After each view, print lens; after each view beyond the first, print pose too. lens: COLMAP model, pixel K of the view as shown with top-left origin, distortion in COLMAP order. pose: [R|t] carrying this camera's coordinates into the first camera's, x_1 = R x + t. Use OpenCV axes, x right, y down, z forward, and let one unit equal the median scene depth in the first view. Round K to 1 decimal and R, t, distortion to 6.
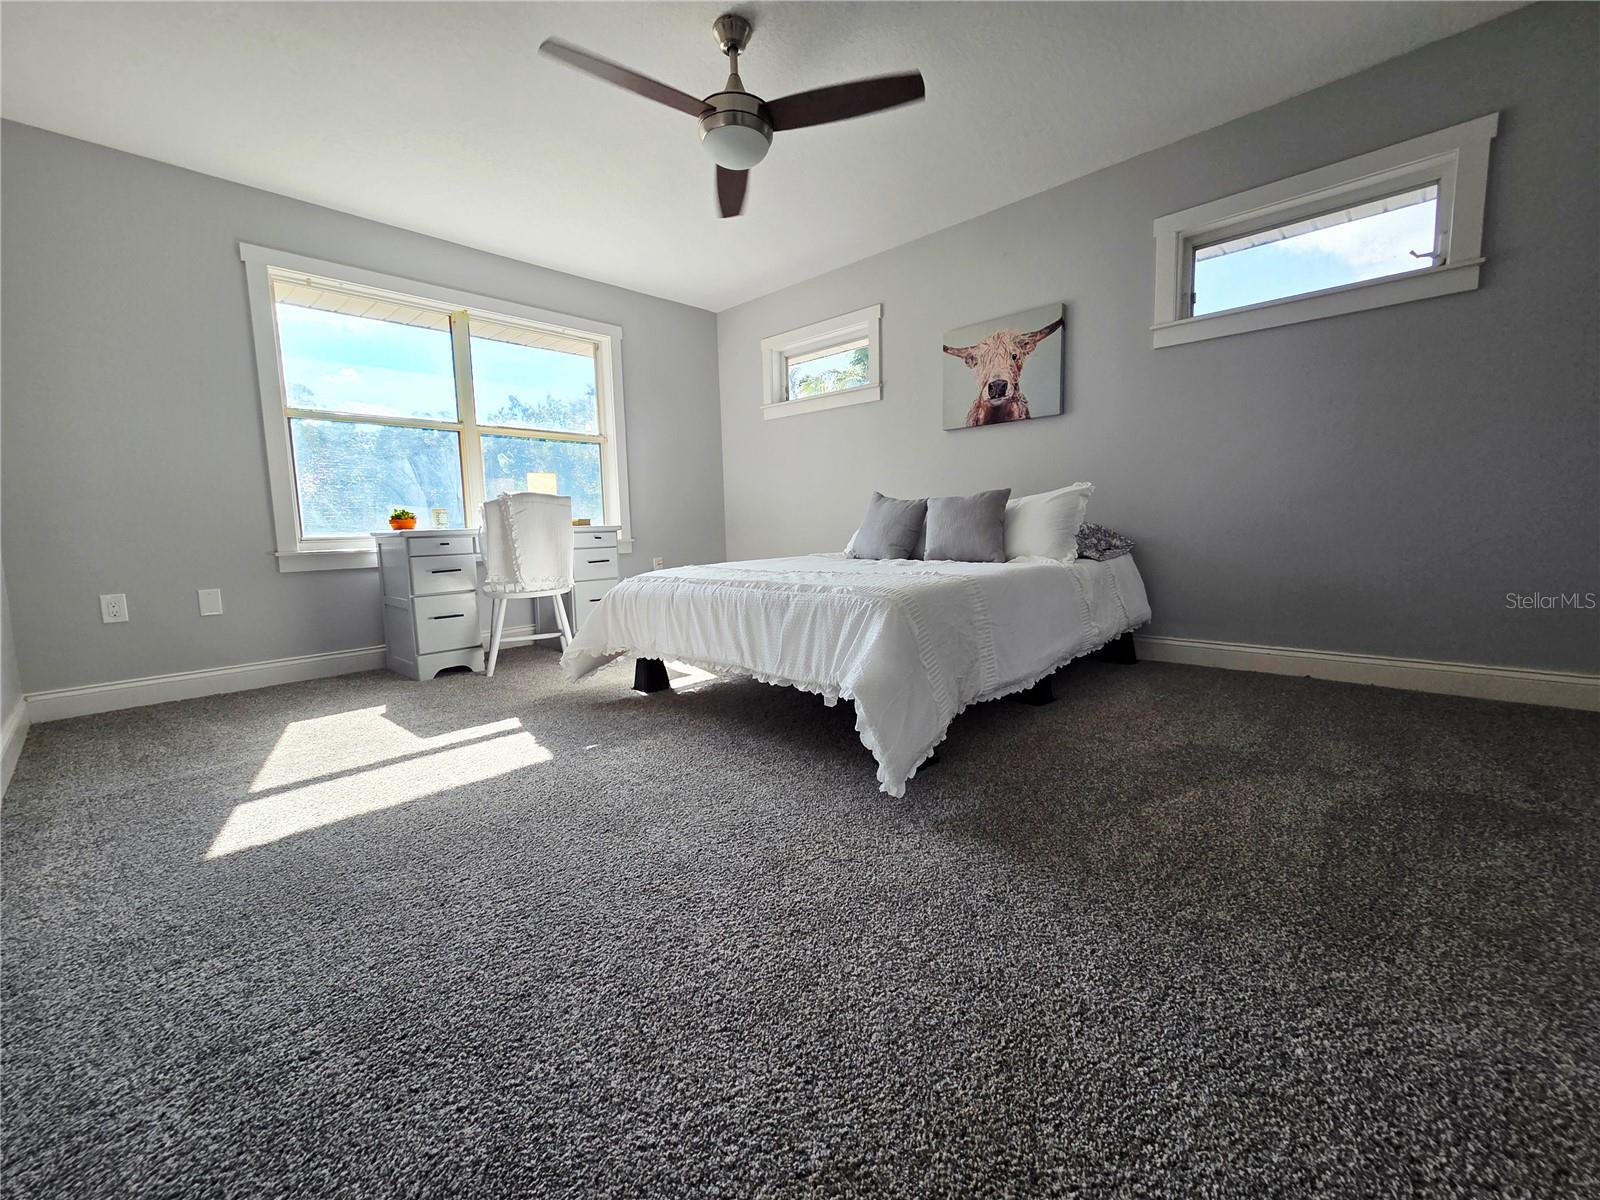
lens RADIAL K [[657.7, 0, 802.8], [0, 657.7, 596.9], [0, 0, 1]] dist [-0.000550, 0.000114]
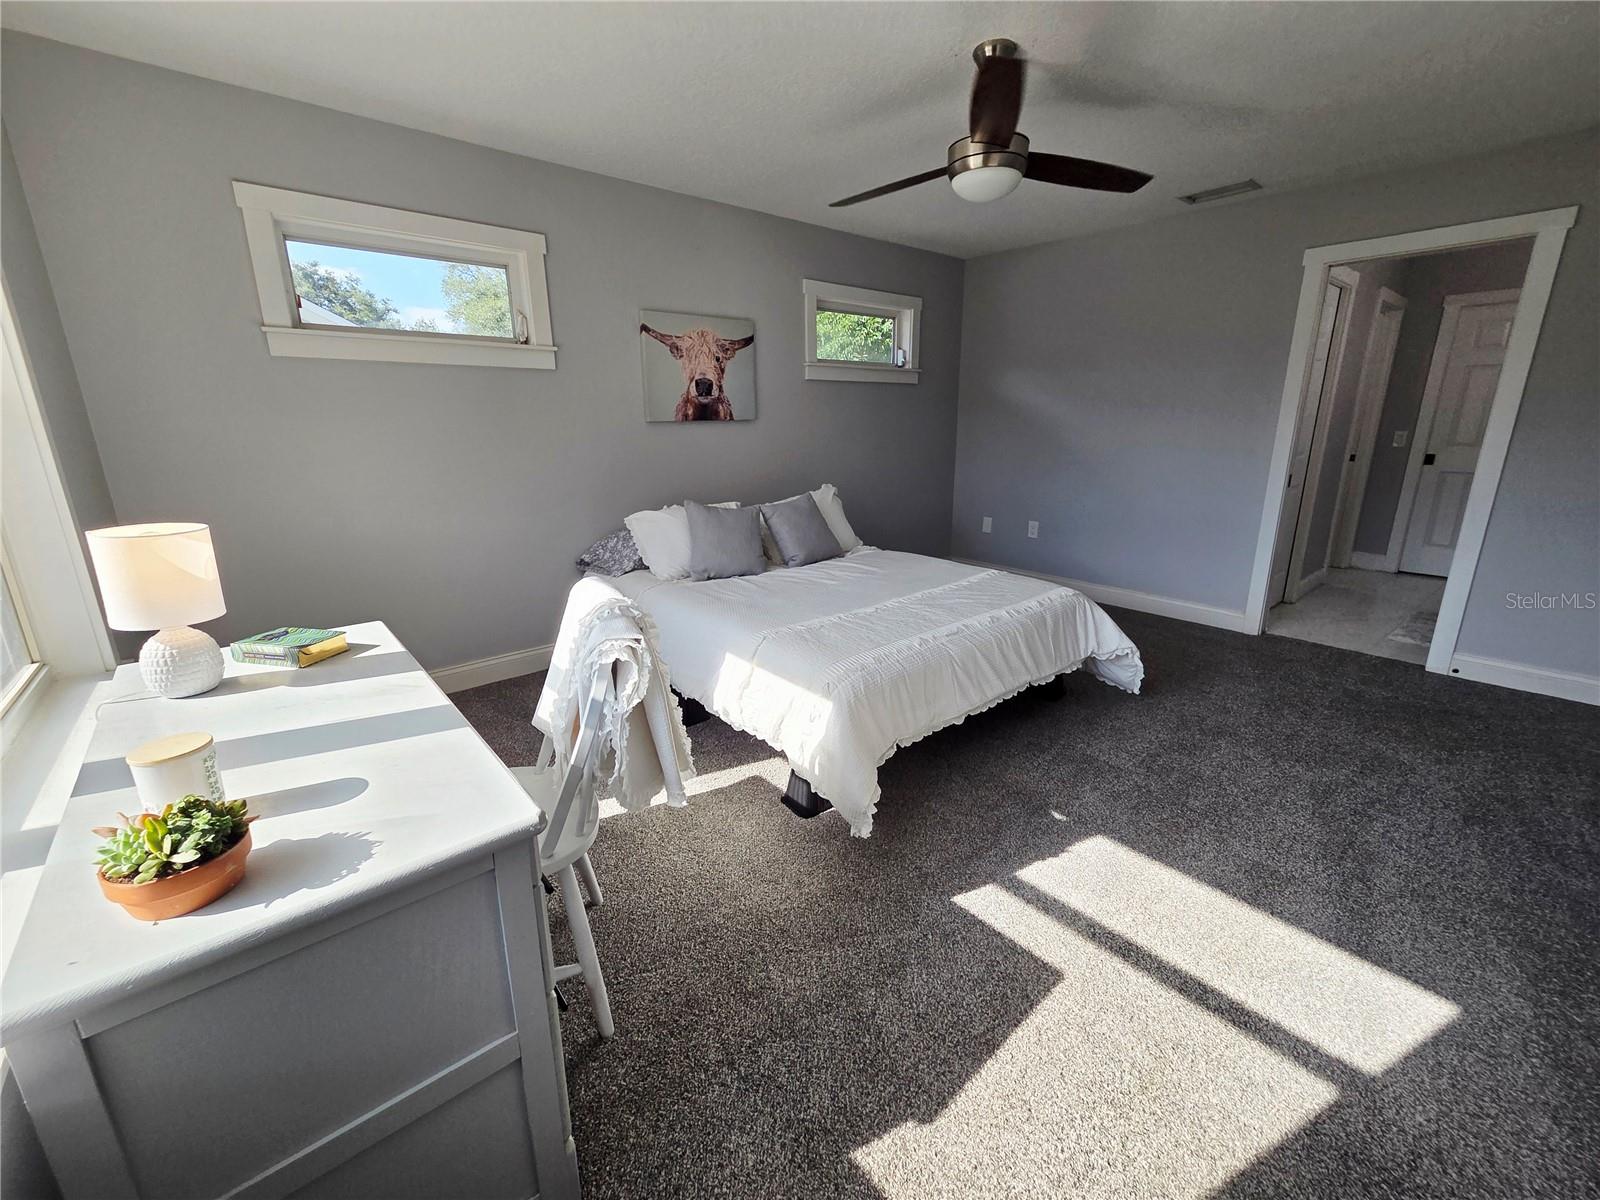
lens RADIAL K [[657.7, 0, 802.8], [0, 657.7, 596.5], [0, 0, 1]] dist [-0.000550, 0.000114]
pose [[0.105019, -0.240959, 0.964837, -0.764308], [0.109134, 0.967134, 0.229654, -0.222962], [-0.988464, 0.081178, 0.127864, 0.757233]]
